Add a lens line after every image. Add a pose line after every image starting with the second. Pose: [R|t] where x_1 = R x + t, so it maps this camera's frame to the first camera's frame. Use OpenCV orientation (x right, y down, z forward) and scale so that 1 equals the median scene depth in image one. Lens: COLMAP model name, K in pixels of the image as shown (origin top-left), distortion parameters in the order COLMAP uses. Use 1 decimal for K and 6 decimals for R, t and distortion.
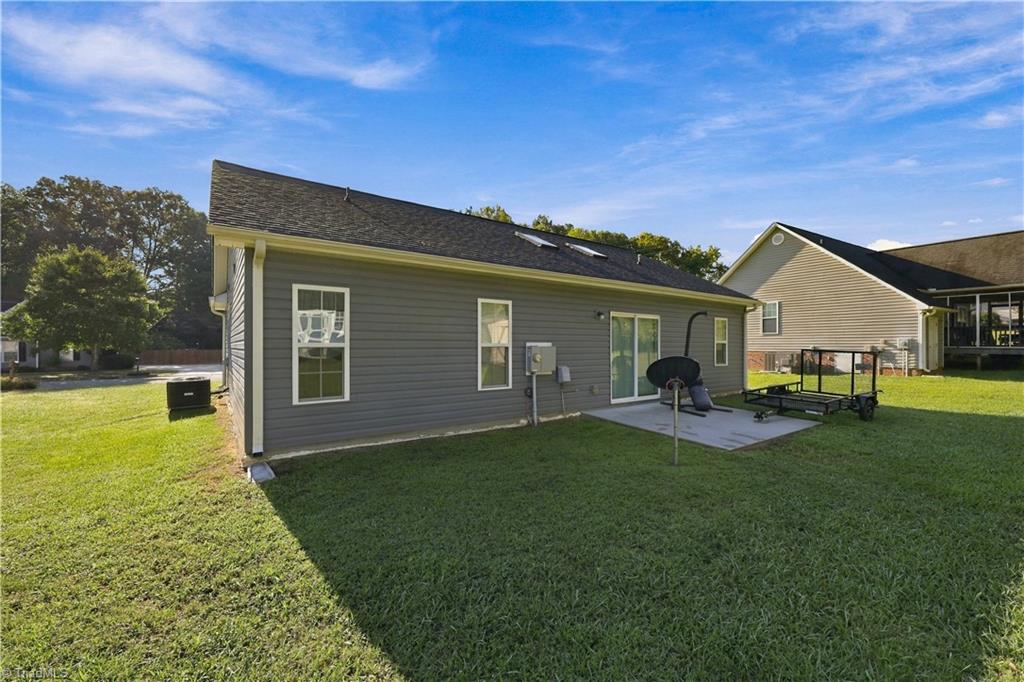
lens RADIAL K [[405.6, 0, 506.1], [0, 405.6, 344.2], [0, 0, 1]] dist [-0.000459, -0.000037]
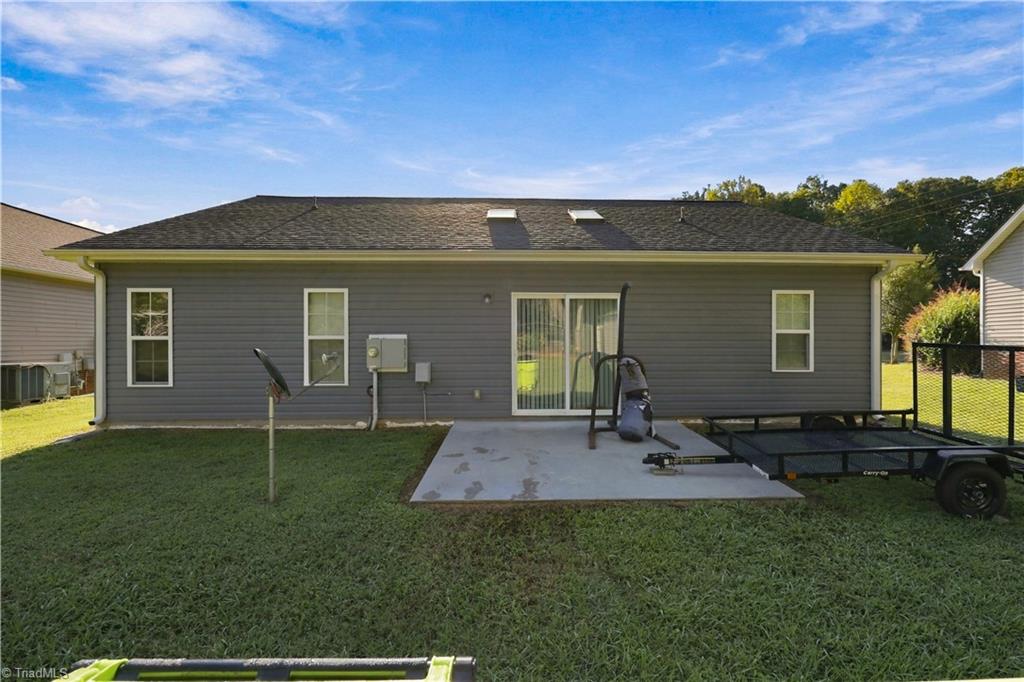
lens RADIAL K [[405.6, 0, 506.1], [0, 405.6, 344.2], [0, 0, 1]] dist [-0.000459, -0.000037]
pose [[0.834883, 0.000689, -0.550426, 0.750432], [0.003529, 0.999972, 0.006603, 0.011405], [0.550415, -0.007455, 0.834858, 0.411678]]
